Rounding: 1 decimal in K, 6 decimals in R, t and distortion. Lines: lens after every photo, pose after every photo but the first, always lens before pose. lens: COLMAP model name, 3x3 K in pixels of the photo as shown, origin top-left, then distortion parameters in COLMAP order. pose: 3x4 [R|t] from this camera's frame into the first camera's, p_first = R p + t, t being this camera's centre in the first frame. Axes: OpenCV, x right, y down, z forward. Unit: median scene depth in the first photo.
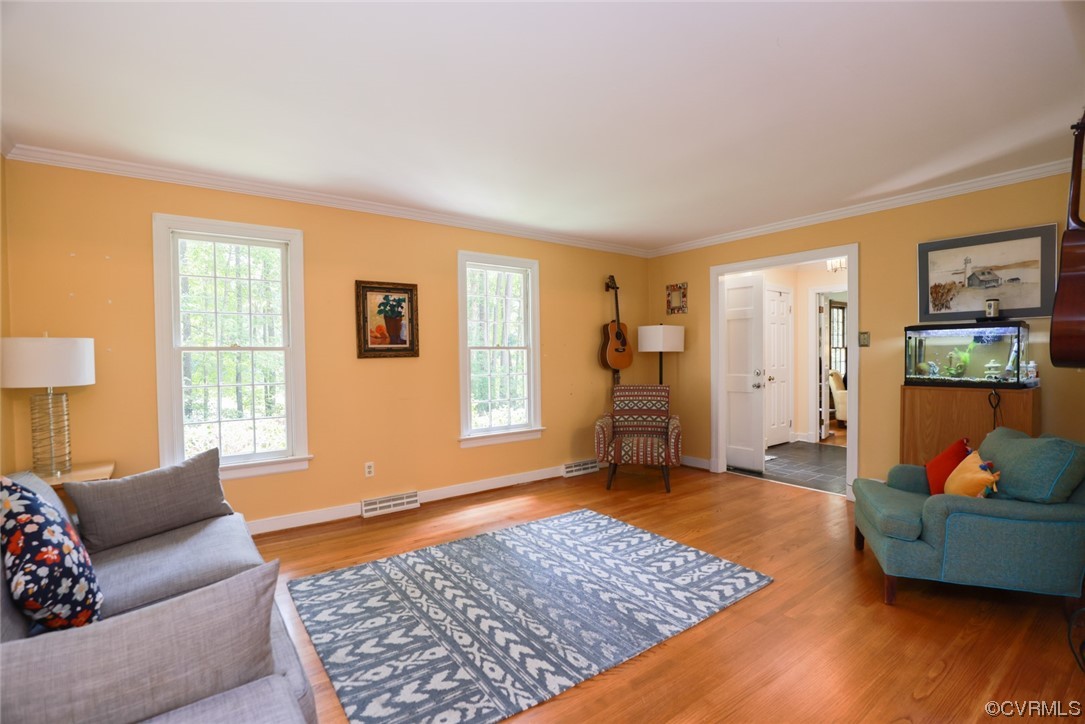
lens RADIAL K [[496.9, 0, 544.3], [0, 496.9, 368.9], [0, 0, 1]] dist [-0.027778, 0.003316]
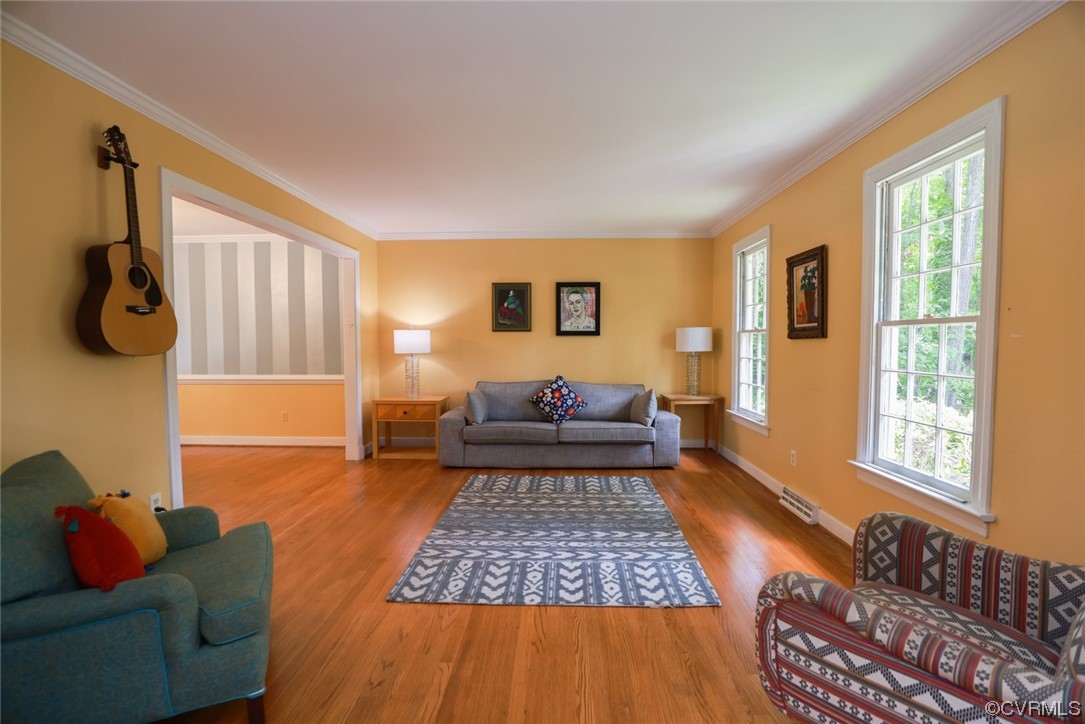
lens RADIAL K [[496.9, 0, 545.0], [0, 496.9, 364.1], [0, 0, 1]] dist [-0.027778, 0.003316]
pose [[-0.627290, 0.050183, -0.777167, 0.742643], [-0.007397, 0.997493, 0.070381, -0.041329], [0.778751, 0.049898, -0.625346, 1.366753]]
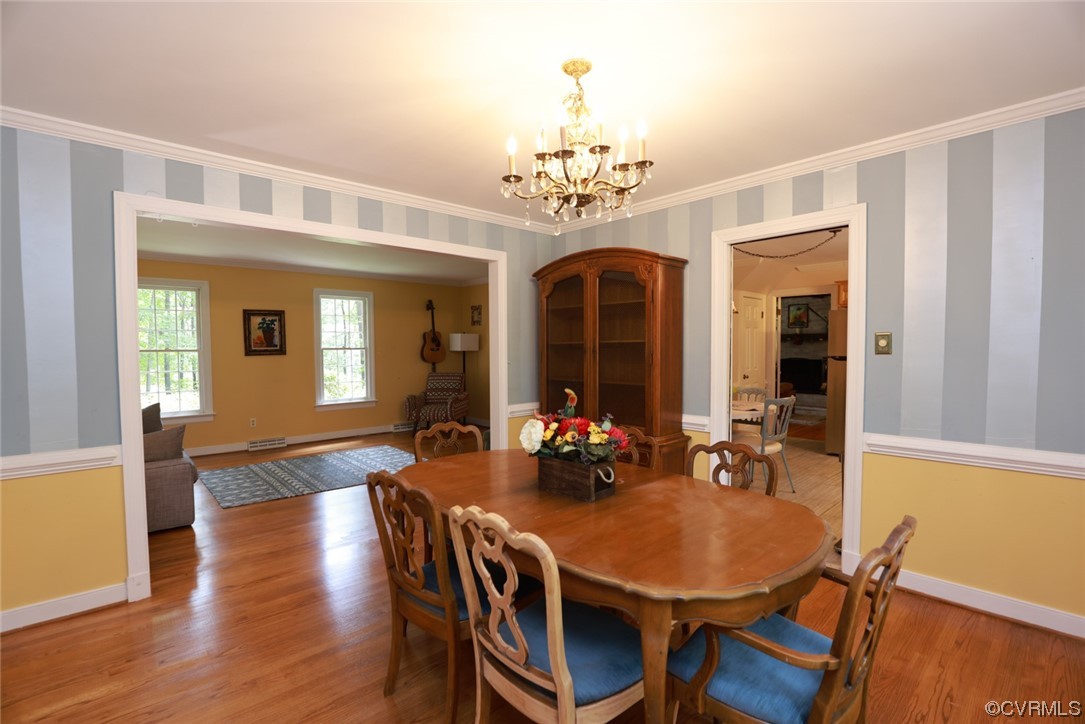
lens RADIAL K [[496.9, 0, 541.8], [0, 496.9, 367.2], [0, 0, 1]] dist [-0.027778, 0.003316]
pose [[0.995043, 0.003300, 0.099388, 0.509071], [-0.005099, 0.999828, 0.017848, -0.020143], [-0.099312, -0.018266, 0.994889, -0.842060]]
